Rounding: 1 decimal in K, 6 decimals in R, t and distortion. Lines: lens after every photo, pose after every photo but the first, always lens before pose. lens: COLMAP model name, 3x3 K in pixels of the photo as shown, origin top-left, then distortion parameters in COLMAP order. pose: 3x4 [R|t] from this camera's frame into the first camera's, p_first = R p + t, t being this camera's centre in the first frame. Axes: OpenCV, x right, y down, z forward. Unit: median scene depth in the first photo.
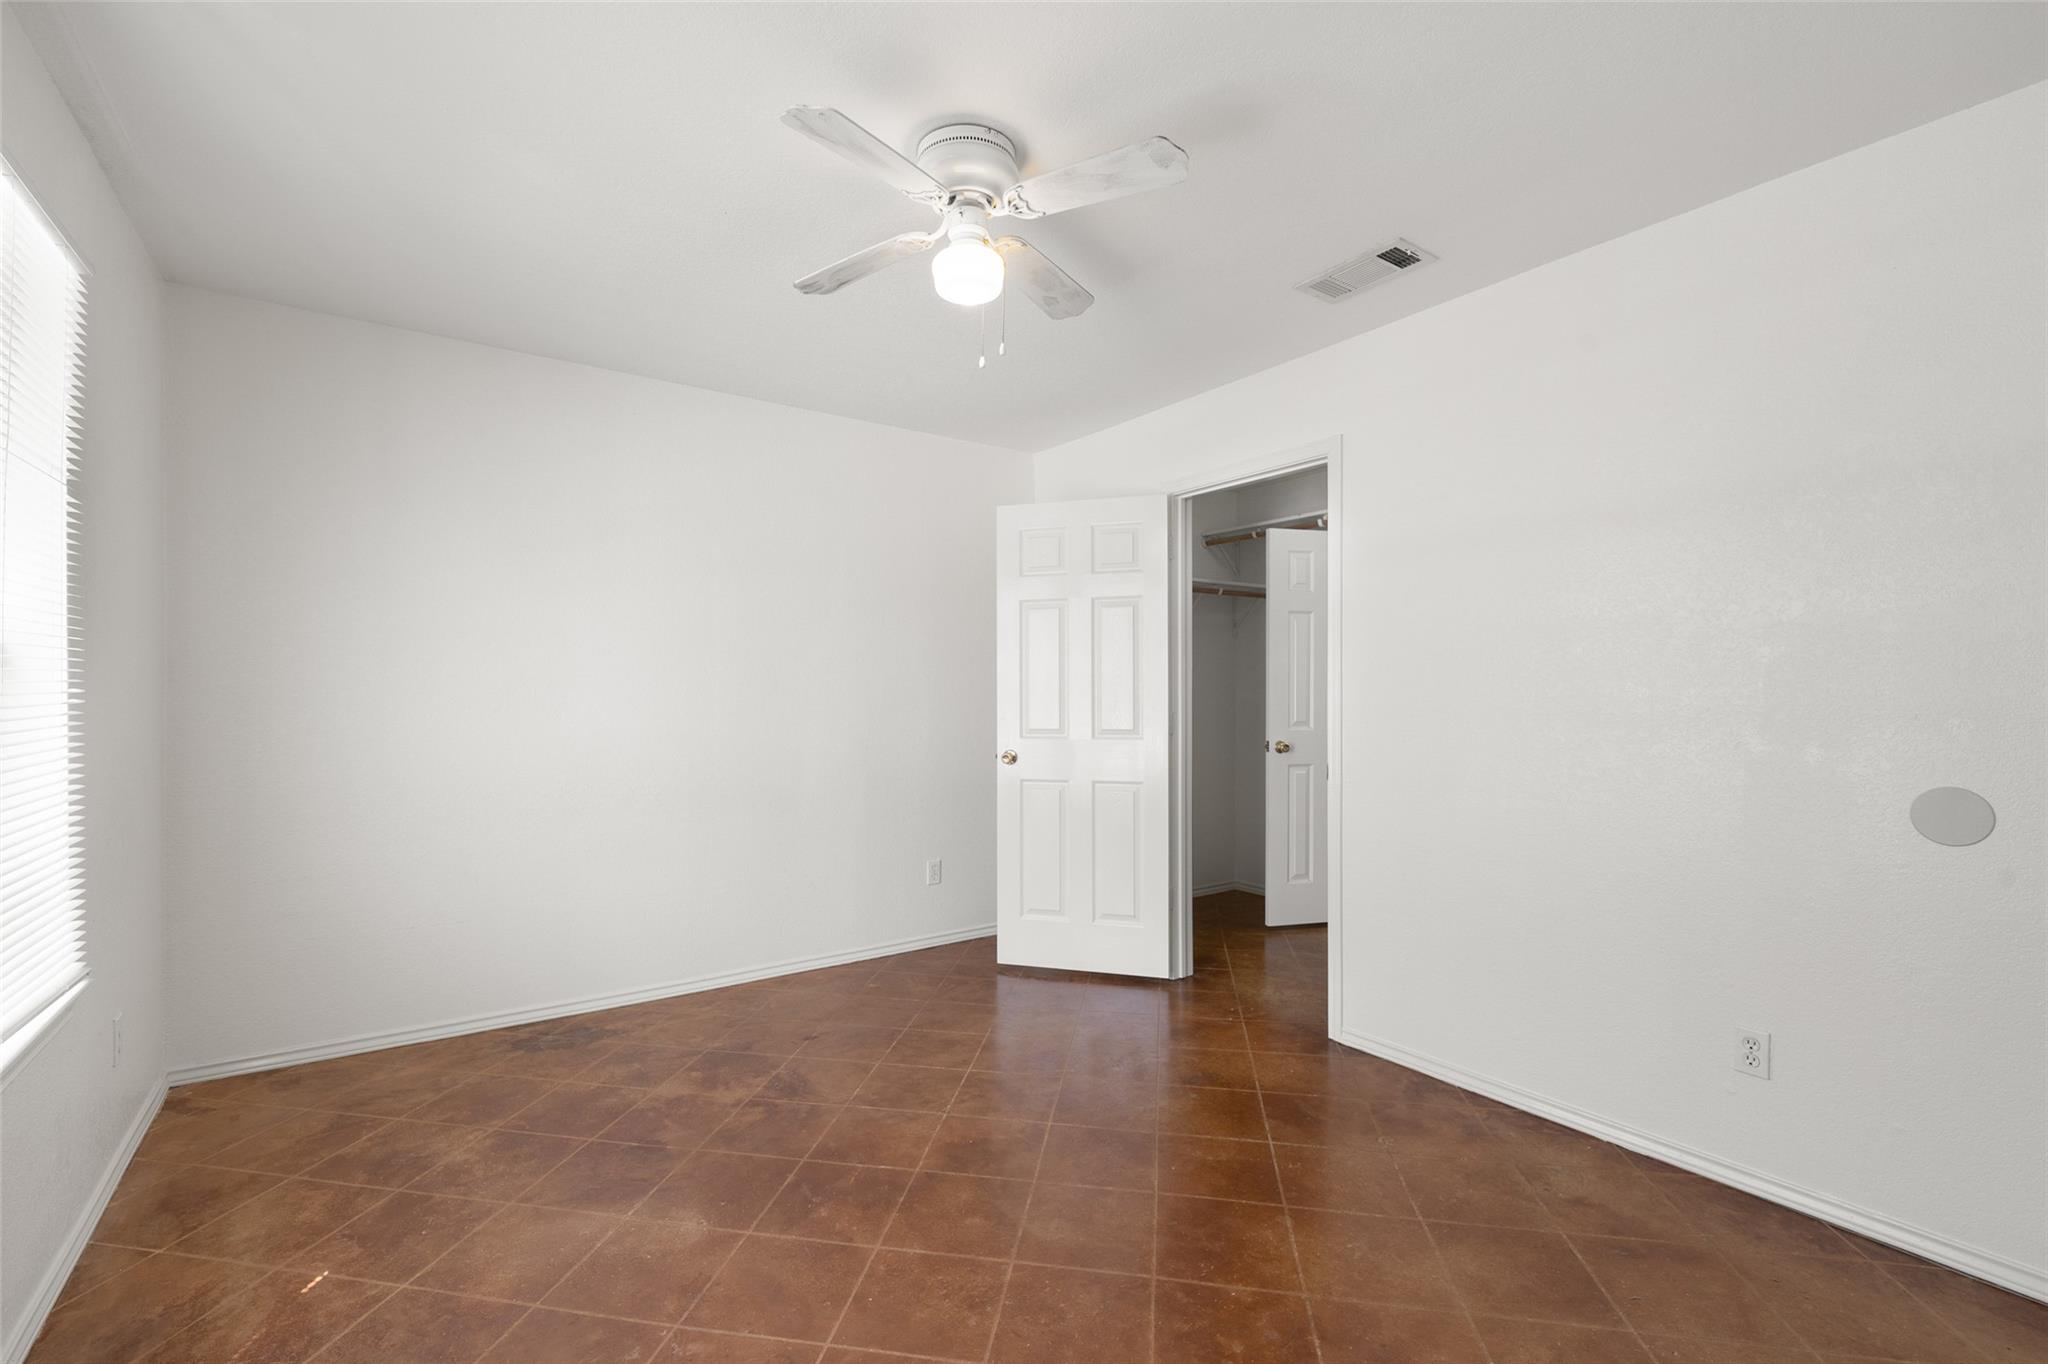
lens RADIAL K [[894.5, 0, 1016.4], [0, 894.5, 684.0], [0, 0, 1]] dist [0.015820, -0.002823]
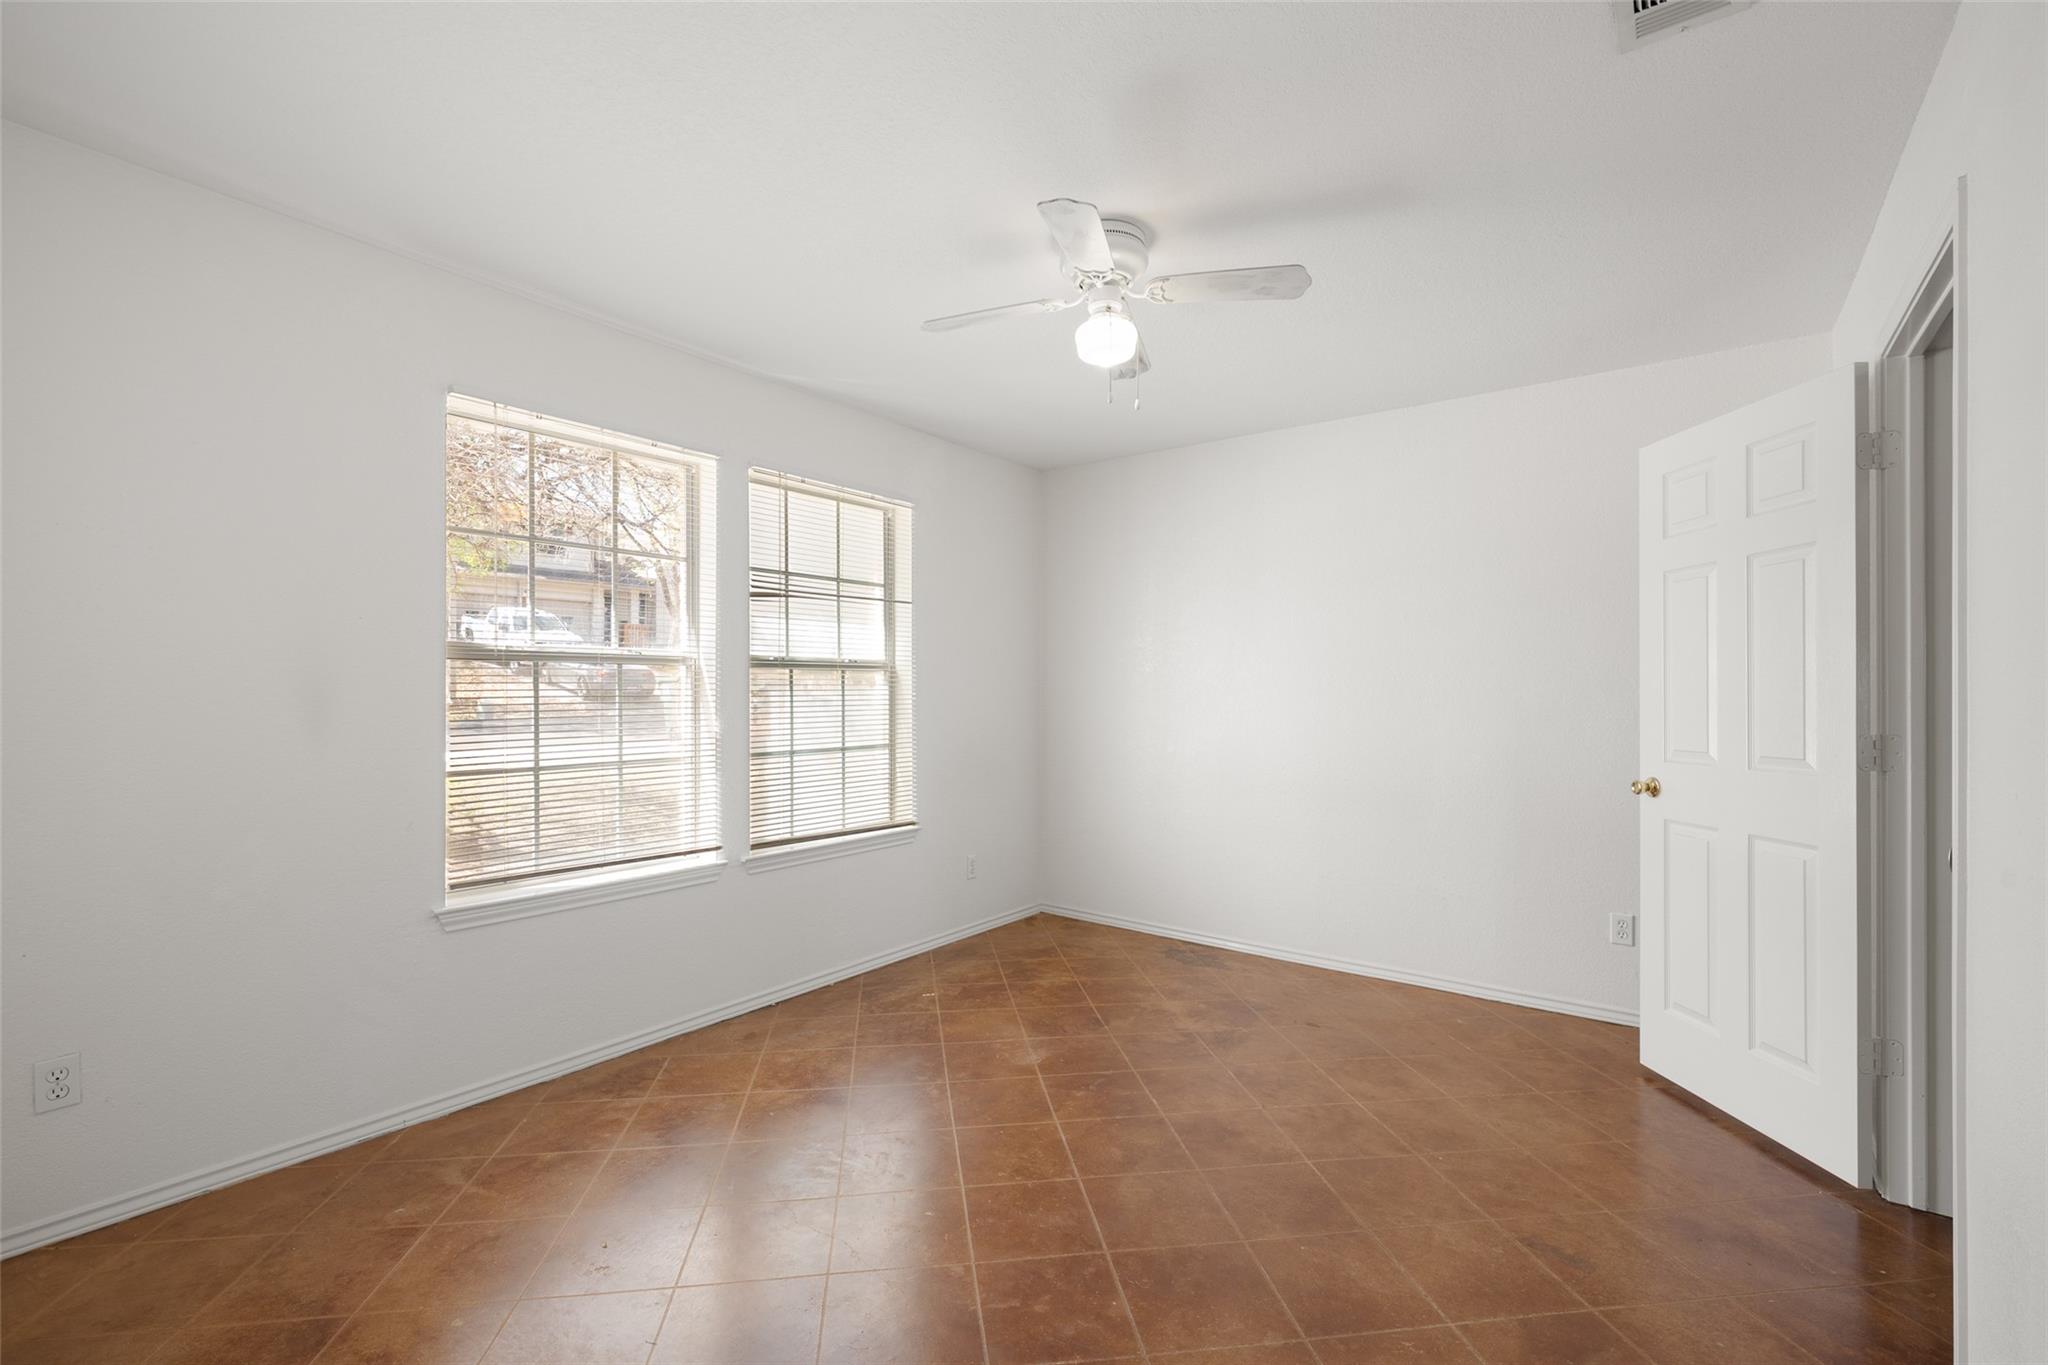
lens RADIAL K [[894.5, 0, 1013.7], [0, 894.5, 694.6], [0, 0, 1]] dist [0.015820, -0.002823]
pose [[0.285699, -0.004928, -0.958307, 0.781548], [0.009315, 0.999954, -0.002365, 0.004176], [0.958274, -0.008250, 0.285732, 0.412114]]
